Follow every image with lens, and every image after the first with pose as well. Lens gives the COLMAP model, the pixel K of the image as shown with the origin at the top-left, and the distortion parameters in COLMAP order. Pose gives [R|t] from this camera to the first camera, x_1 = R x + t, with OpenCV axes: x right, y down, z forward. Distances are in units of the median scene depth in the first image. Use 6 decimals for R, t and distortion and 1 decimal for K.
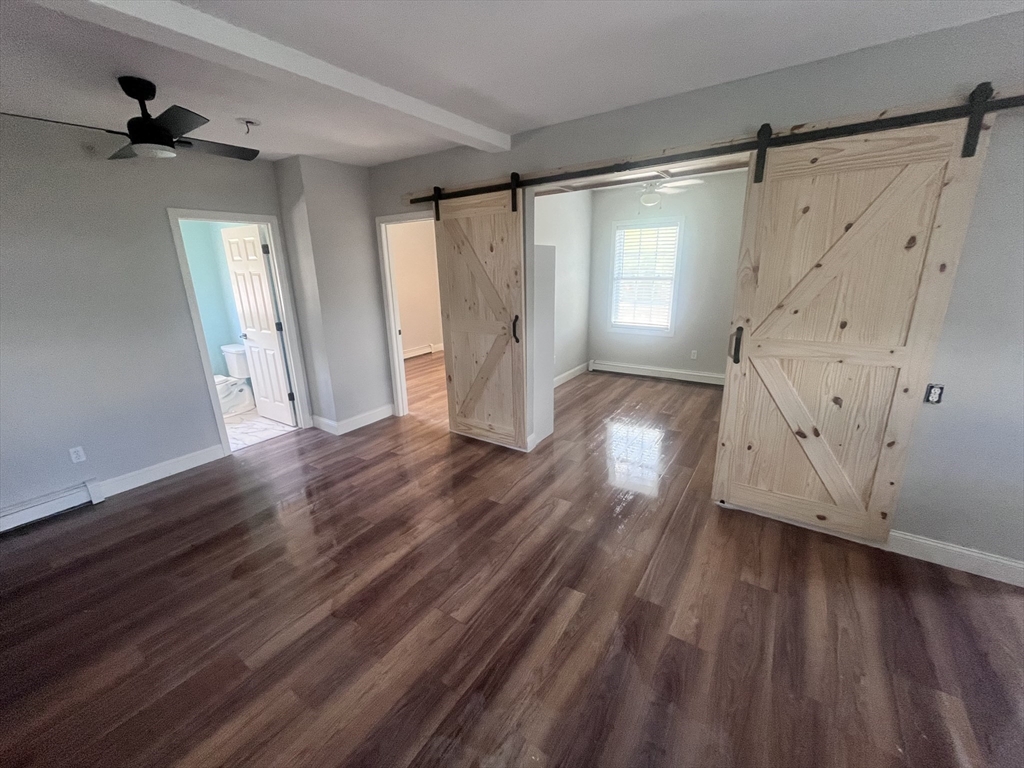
lens RADIAL K [[413.5, 0, 507.0], [0, 413.5, 383.0], [0, 0, 1]] dist [-0.002402, -0.000075]
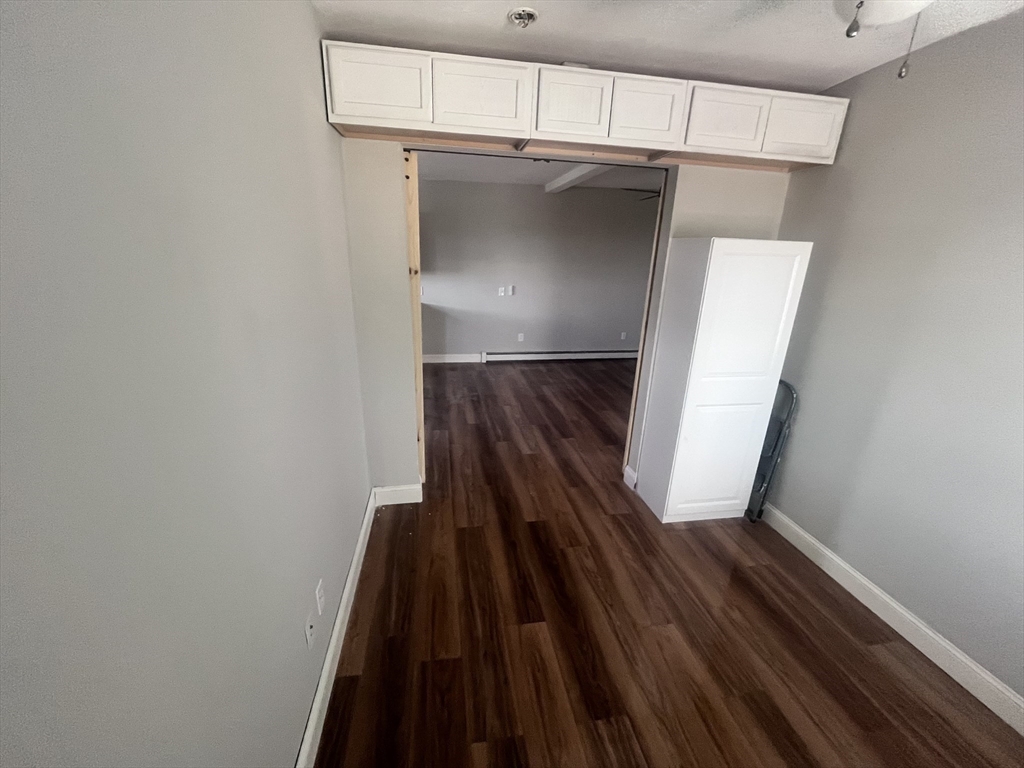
lens RADIAL K [[413.5, 0, 520.3], [0, 413.5, 388.2], [0, 0, 1]] dist [-0.002402, -0.000075]
pose [[-0.700817, 0.231106, -0.674867, 1.102779], [-0.211174, 0.836446, 0.505731, -0.575608], [0.681367, 0.496939, -0.537392, 1.803242]]
